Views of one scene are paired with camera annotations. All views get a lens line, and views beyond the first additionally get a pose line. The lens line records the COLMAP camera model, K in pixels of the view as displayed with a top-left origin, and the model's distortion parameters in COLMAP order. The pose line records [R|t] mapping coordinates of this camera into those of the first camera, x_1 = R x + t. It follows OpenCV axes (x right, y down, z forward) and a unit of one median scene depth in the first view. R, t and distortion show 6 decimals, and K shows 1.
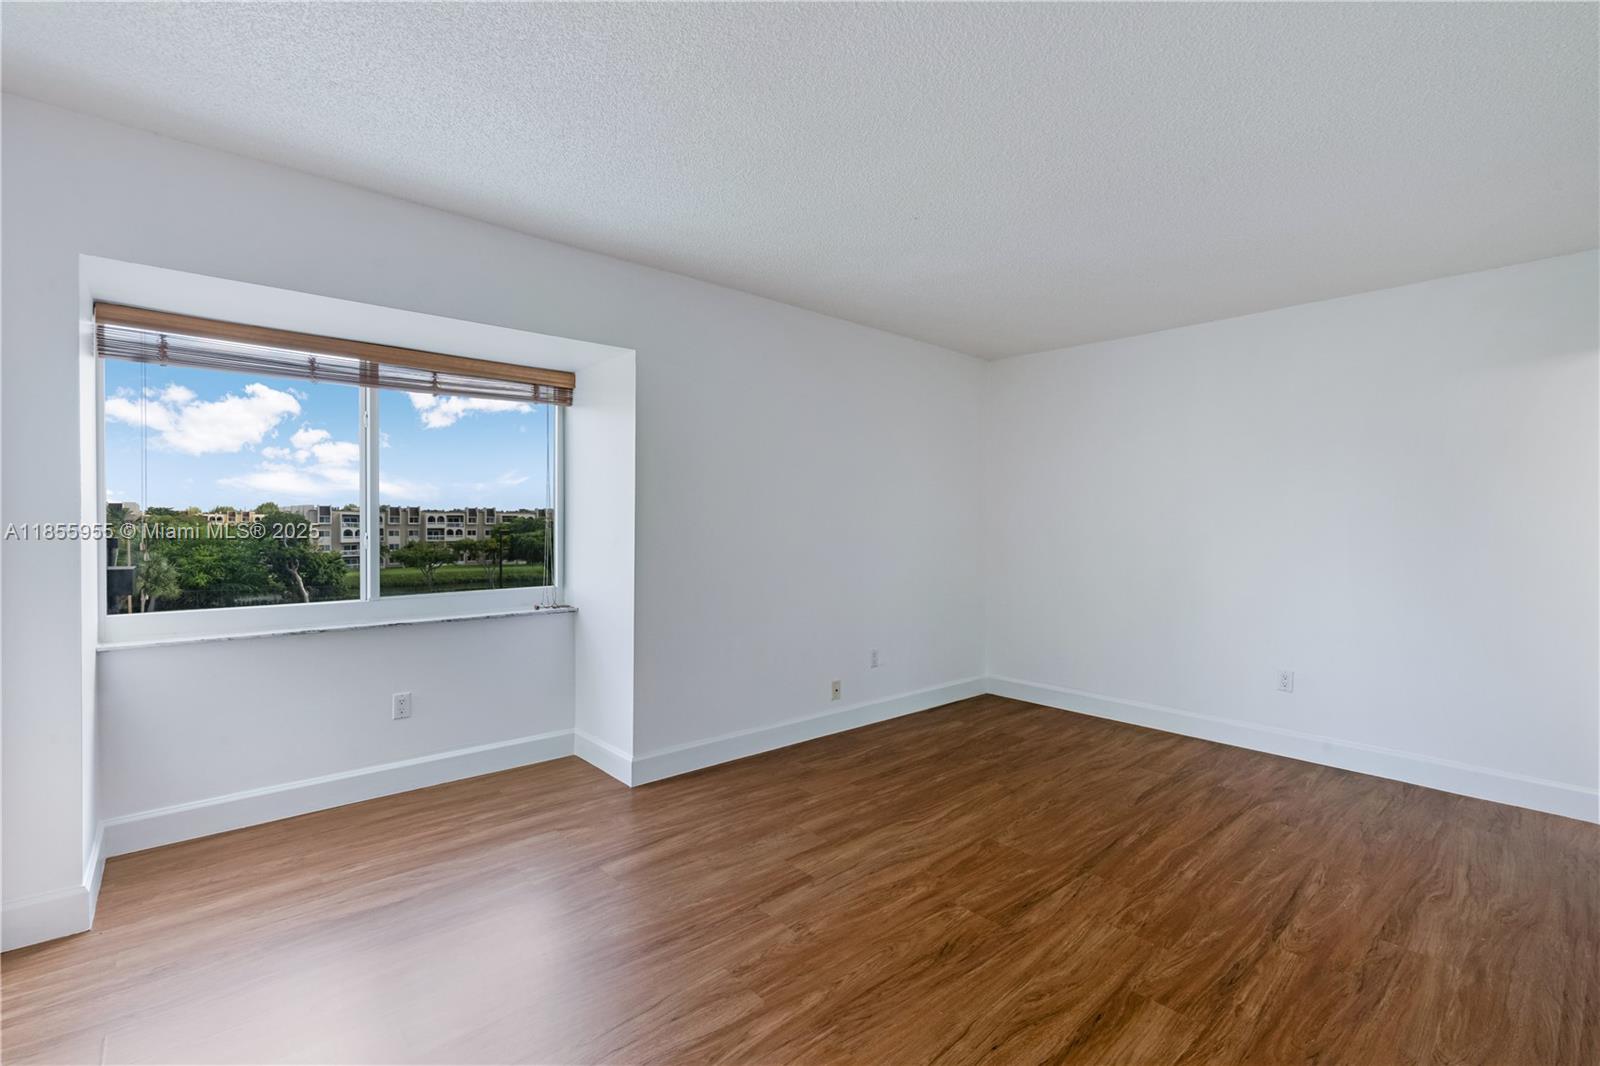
lens RADIAL K [[727.8, 0, 793.1], [0, 727.8, 522.5], [0, 0, 1]] dist [-0.003863, -0.000073]
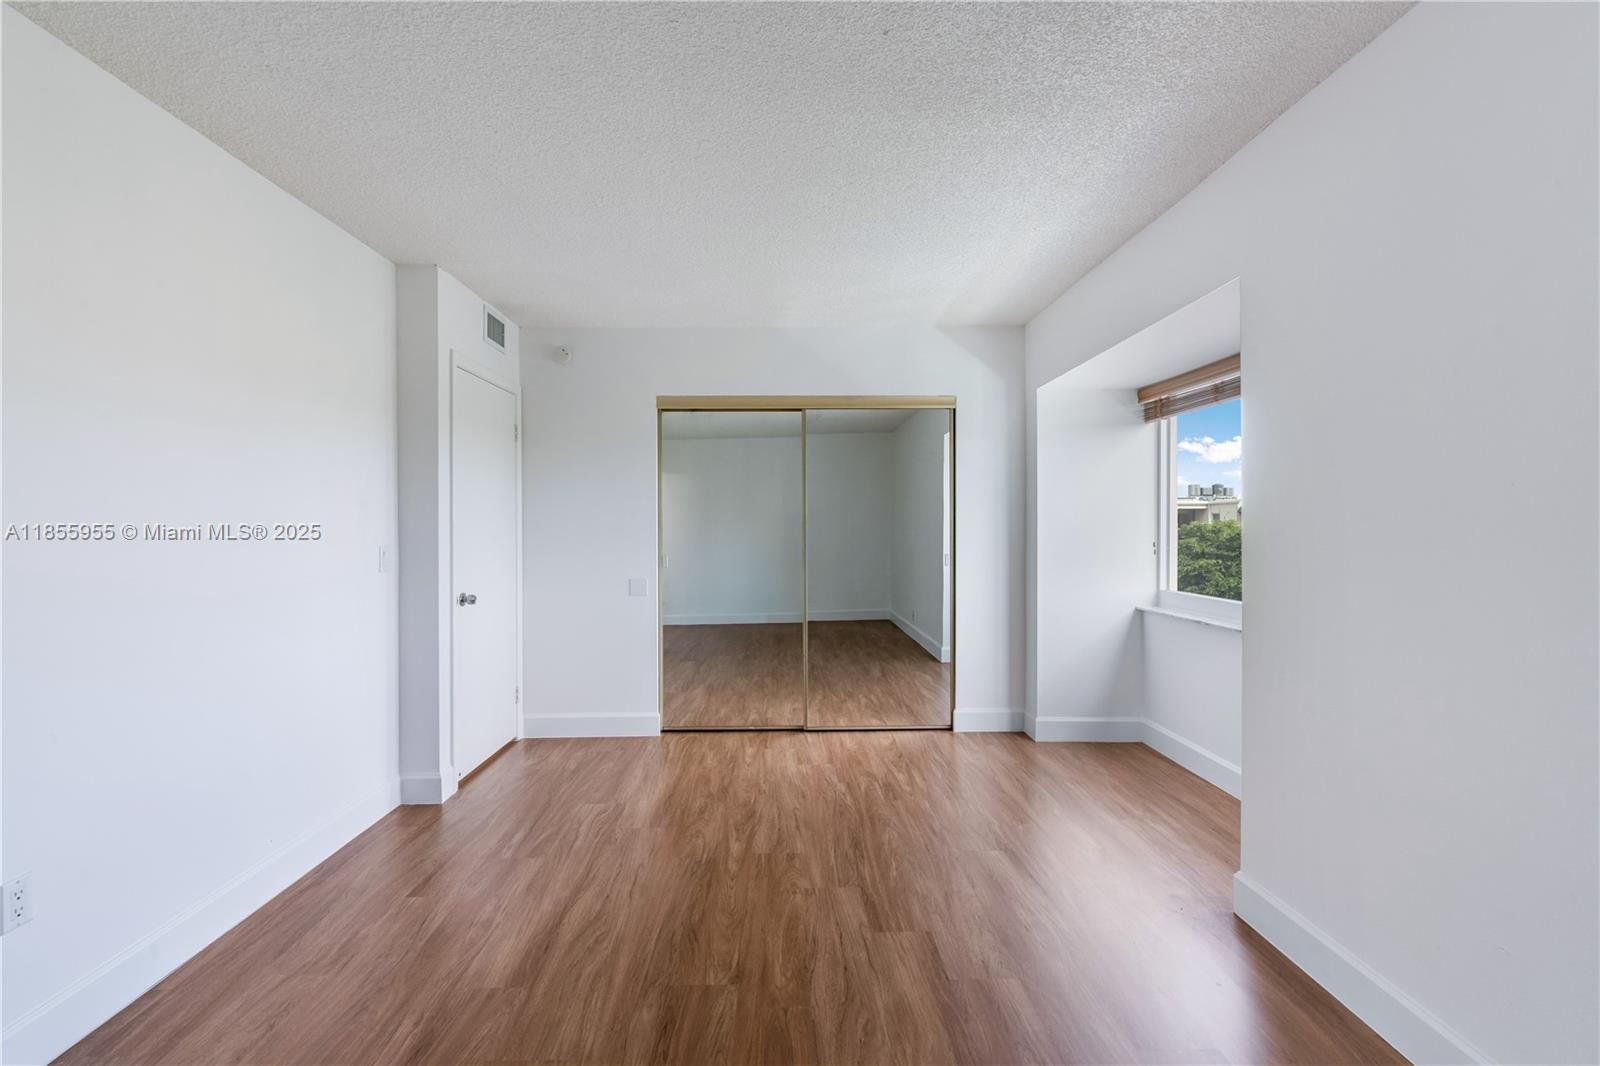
lens RADIAL K [[717.4, 0, 793.7], [0, 717.4, 528.7], [0, 0, 1]] dist [0.002899, 0.000176]
pose [[-0.652040, 0.000495, -0.758184, 0.881199], [0.002316, 0.999996, -0.001339, 0.000583], [0.758181, -0.002629, -0.652039, 1.746889]]
